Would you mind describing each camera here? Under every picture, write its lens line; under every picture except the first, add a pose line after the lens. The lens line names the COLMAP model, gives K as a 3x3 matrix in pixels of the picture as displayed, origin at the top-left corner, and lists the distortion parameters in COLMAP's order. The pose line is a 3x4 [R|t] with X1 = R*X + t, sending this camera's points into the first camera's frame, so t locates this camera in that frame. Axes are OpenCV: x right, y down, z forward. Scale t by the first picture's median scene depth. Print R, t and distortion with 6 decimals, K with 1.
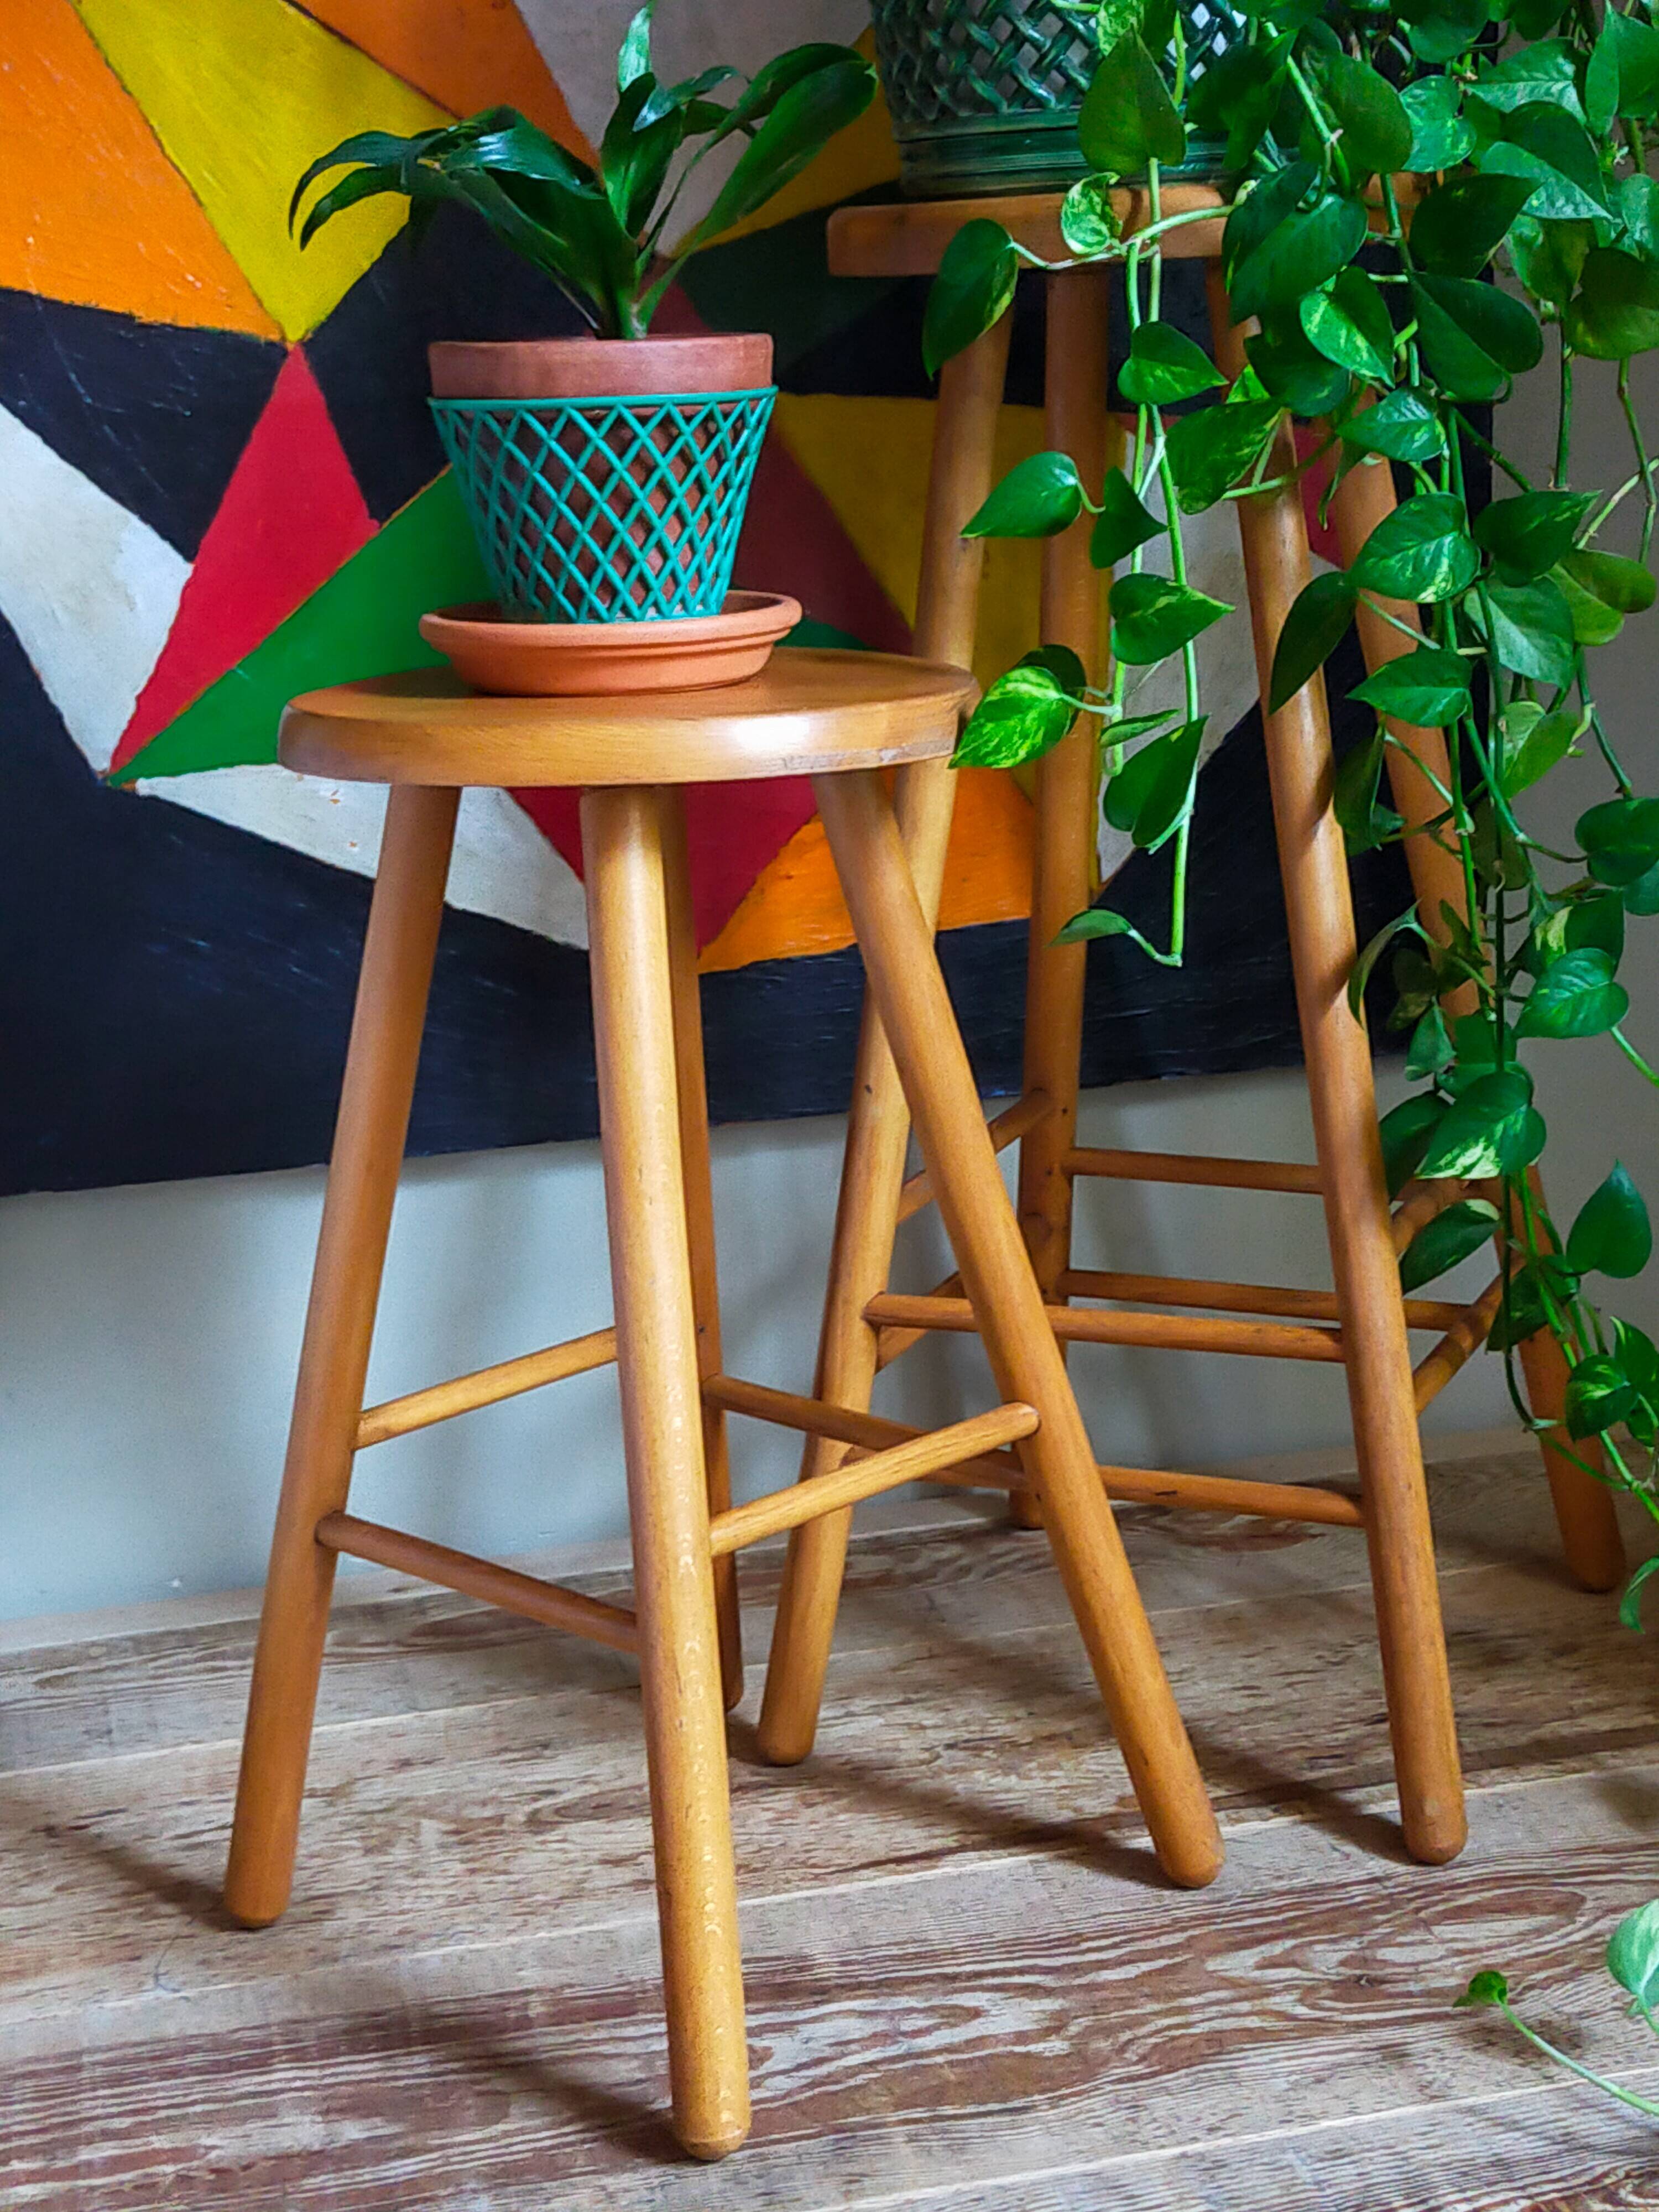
lens RADIAL K [[3346.9, 0, 852.3], [0, 3346.9, 1103.1], [0, 0, 1]] dist [0.122589, -0.214288]
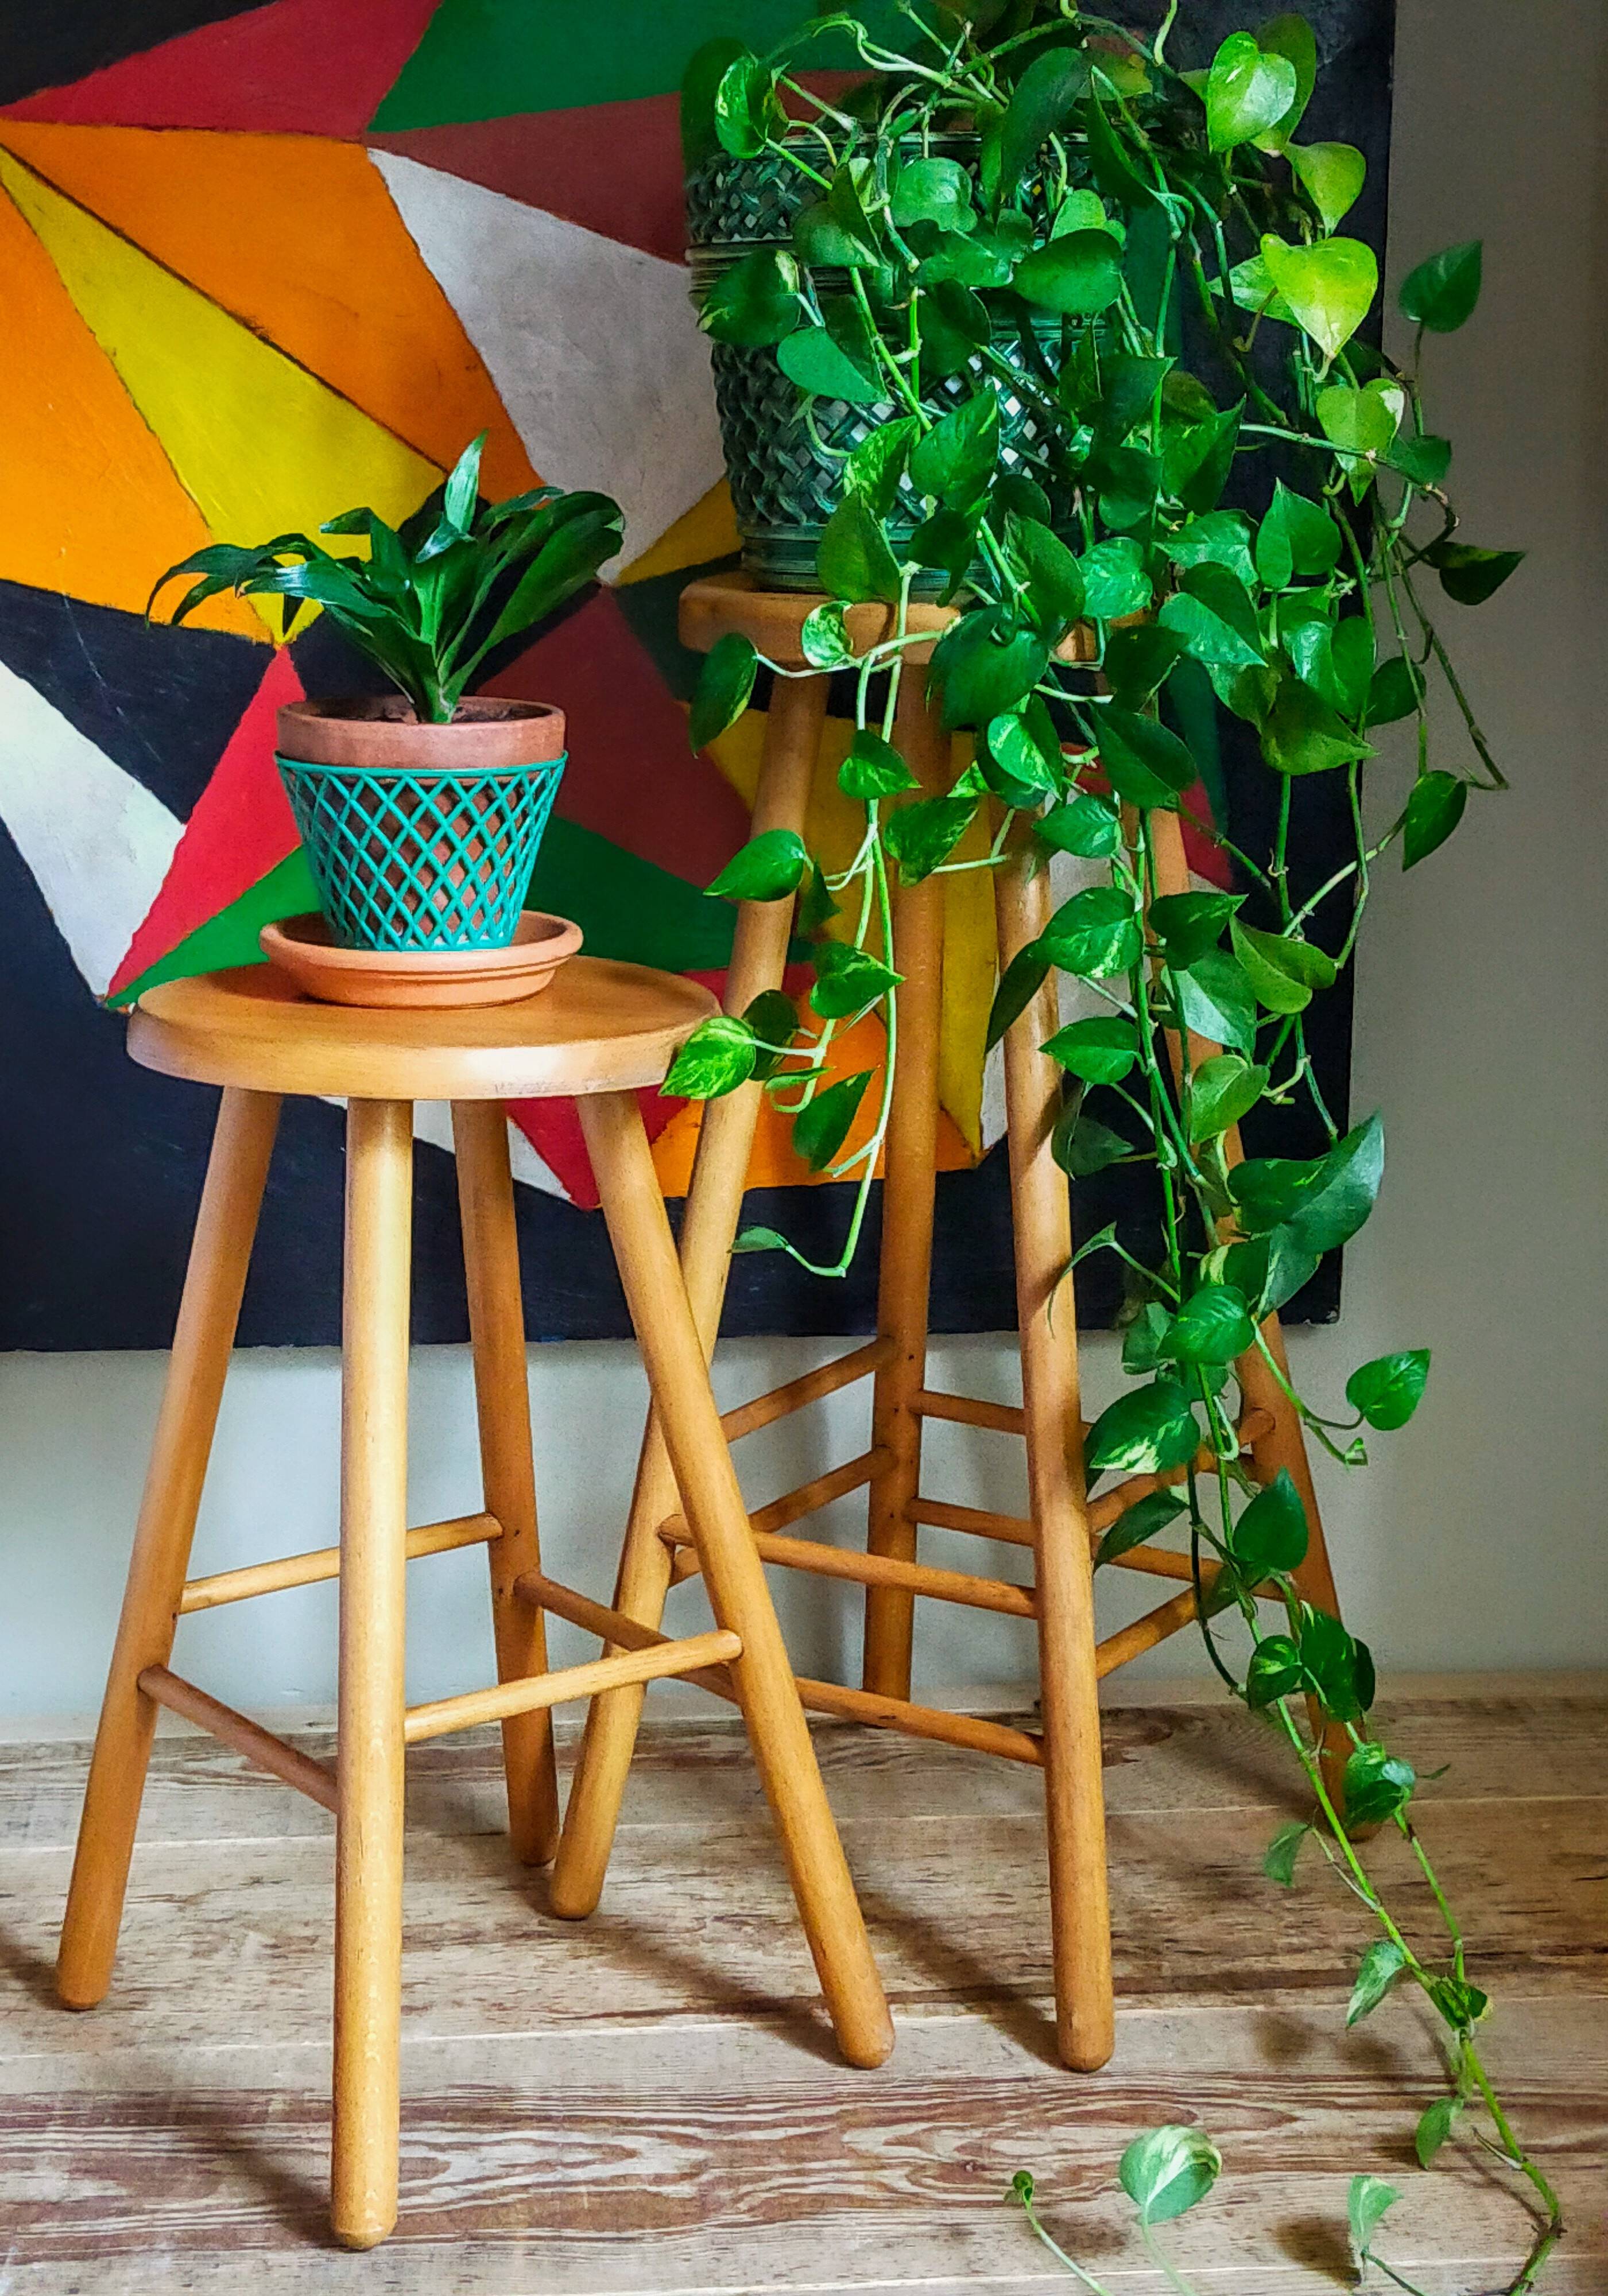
lens RADIAL K [[3475.3, 0, 784.3], [0, 3475.3, 1130.7], [0, 0, 1]] dist [0.102958, -0.125339]
pose [[0.986287, 0.078221, -0.145327, 0.236104], [-0.080716, 0.996673, -0.011347, -0.072051], [0.143956, 0.022922, 0.989319, -0.194343]]
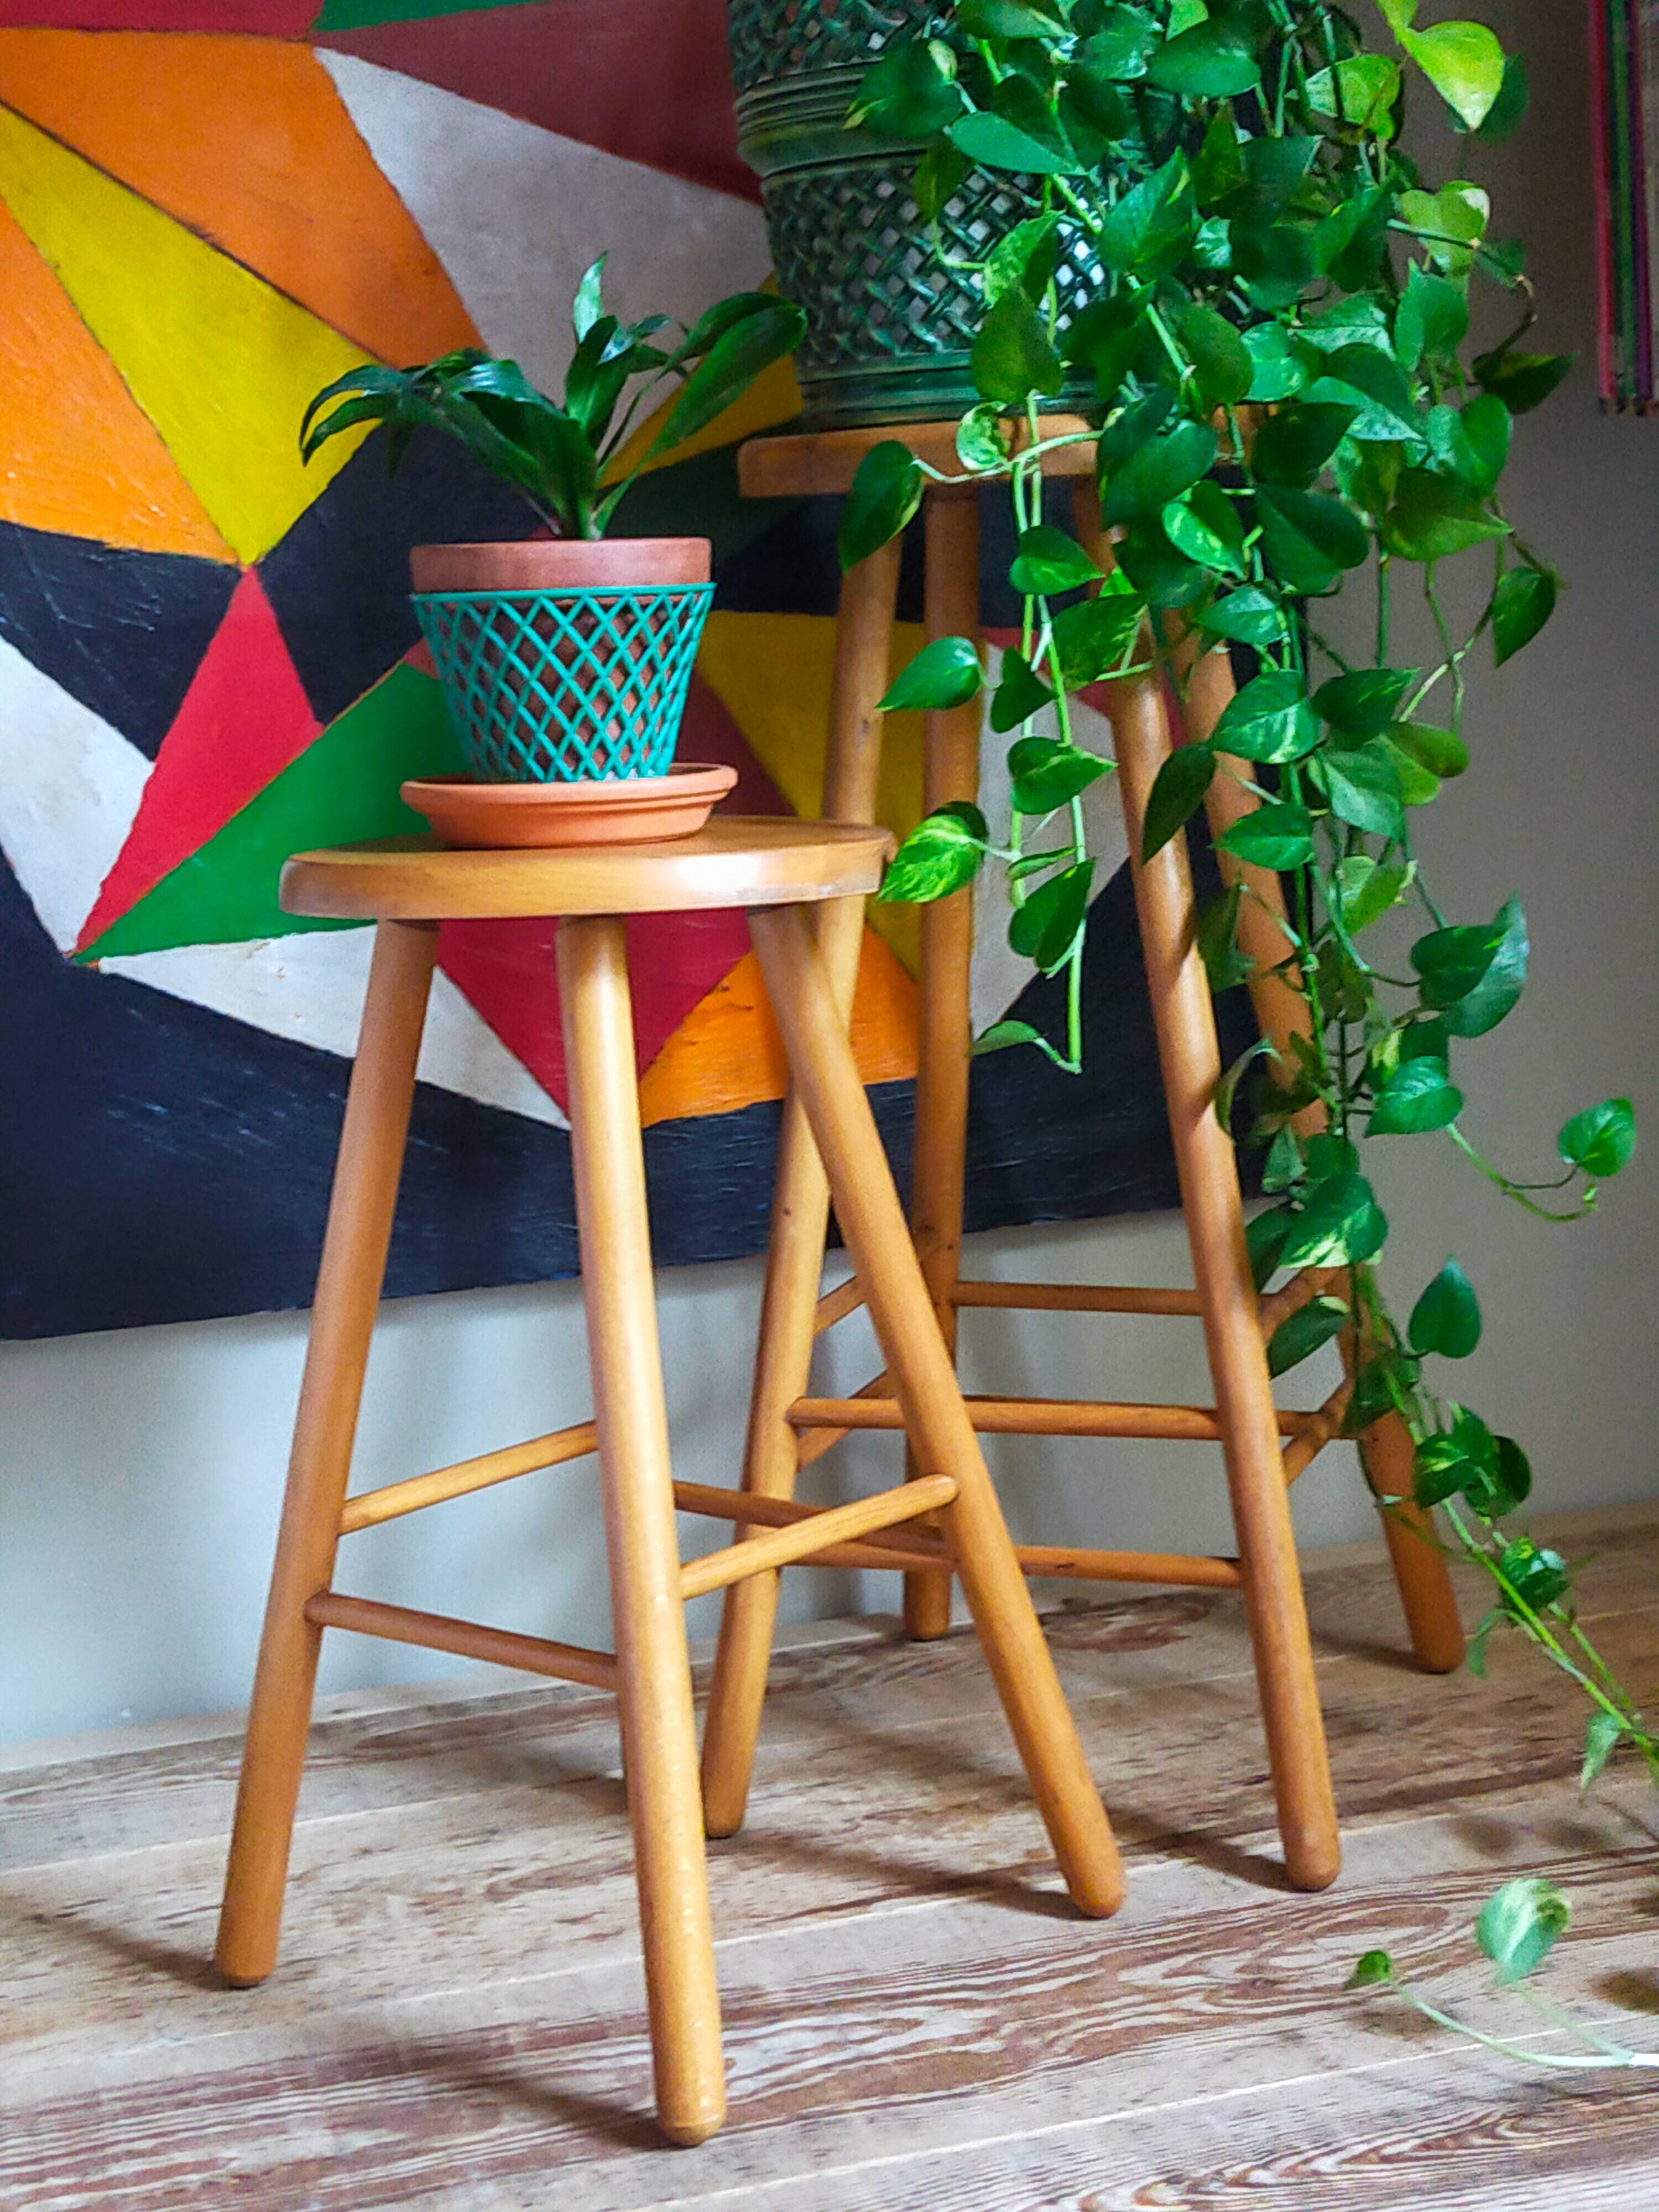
lens RADIAL K [[3372.3, 0, 863.1], [0, 3372.3, 1097.4], [0, 0, 1]] dist [0.108332, -0.194407]
pose [[0.997428, -0.016264, 0.069813, -0.053779], [0.022240, 0.996072, -0.085705, 0.061490], [-0.068145, 0.087037, 0.993872, -0.136769]]
